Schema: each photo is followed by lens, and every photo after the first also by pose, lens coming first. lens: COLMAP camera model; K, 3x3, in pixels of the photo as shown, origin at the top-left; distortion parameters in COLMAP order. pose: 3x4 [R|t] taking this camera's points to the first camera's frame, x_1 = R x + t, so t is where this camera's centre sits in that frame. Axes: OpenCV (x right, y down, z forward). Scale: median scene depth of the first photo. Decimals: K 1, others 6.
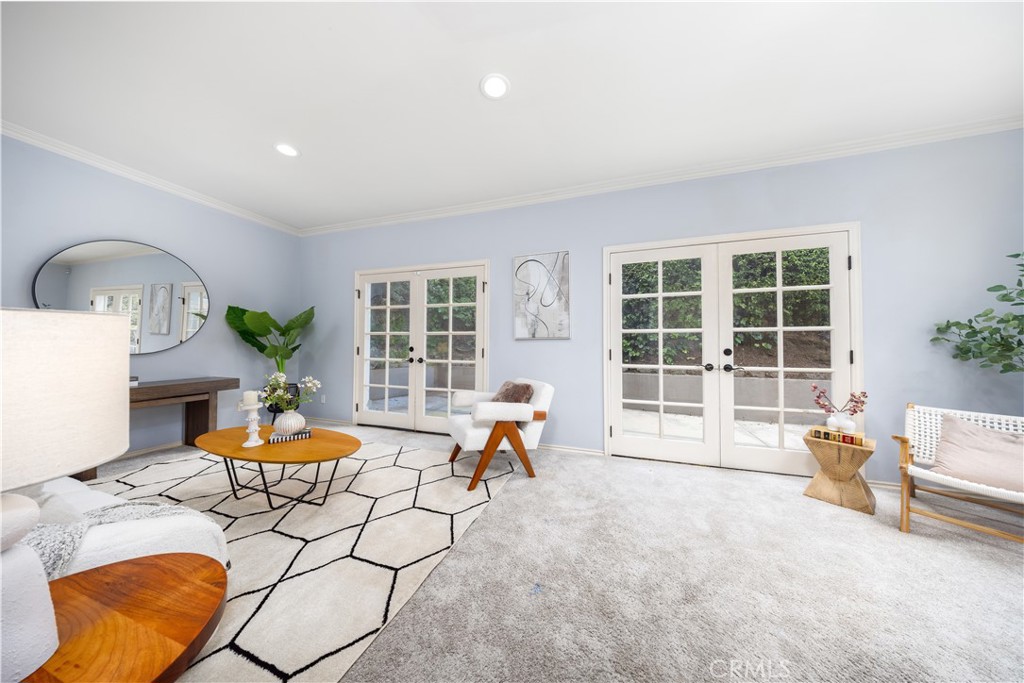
lens RADIAL K [[300.6, 0, 489.0], [0, 300.6, 334.1], [0, 0, 1]] dist [0.000469, -0.000851]
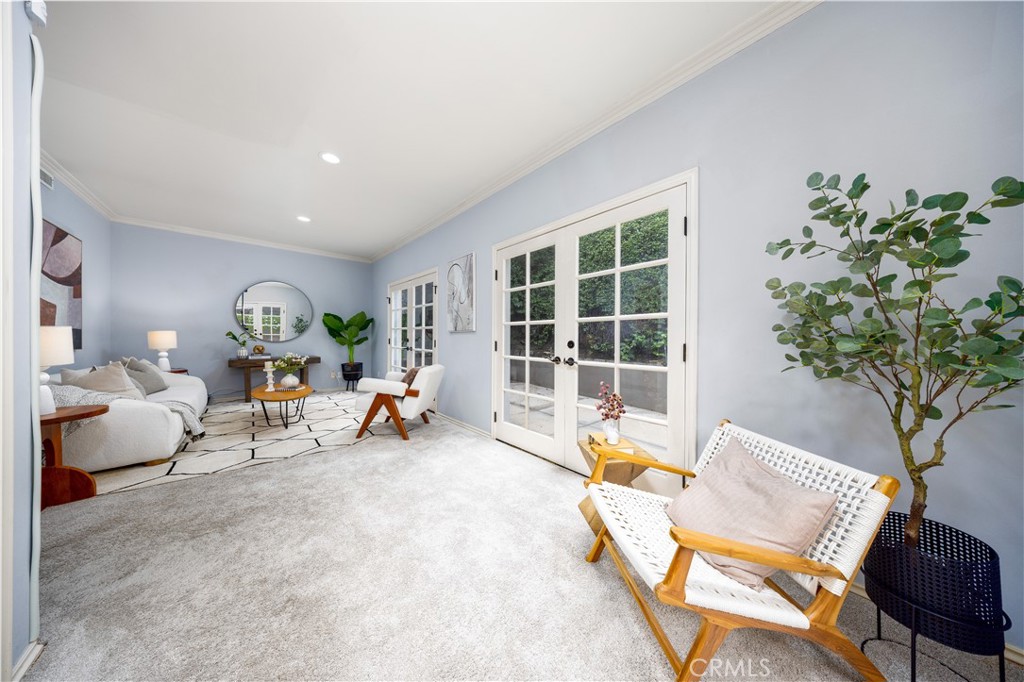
lens RADIAL K [[300.6, 0, 520.9], [0, 300.6, 336.0], [0, 0, 1]] dist [0.000469, -0.000851]
pose [[0.869933, -0.002129, -0.493165, 1.098047], [0.017074, 0.999521, 0.025804, 0.007081], [0.492874, -0.030868, 0.869553, 0.120375]]
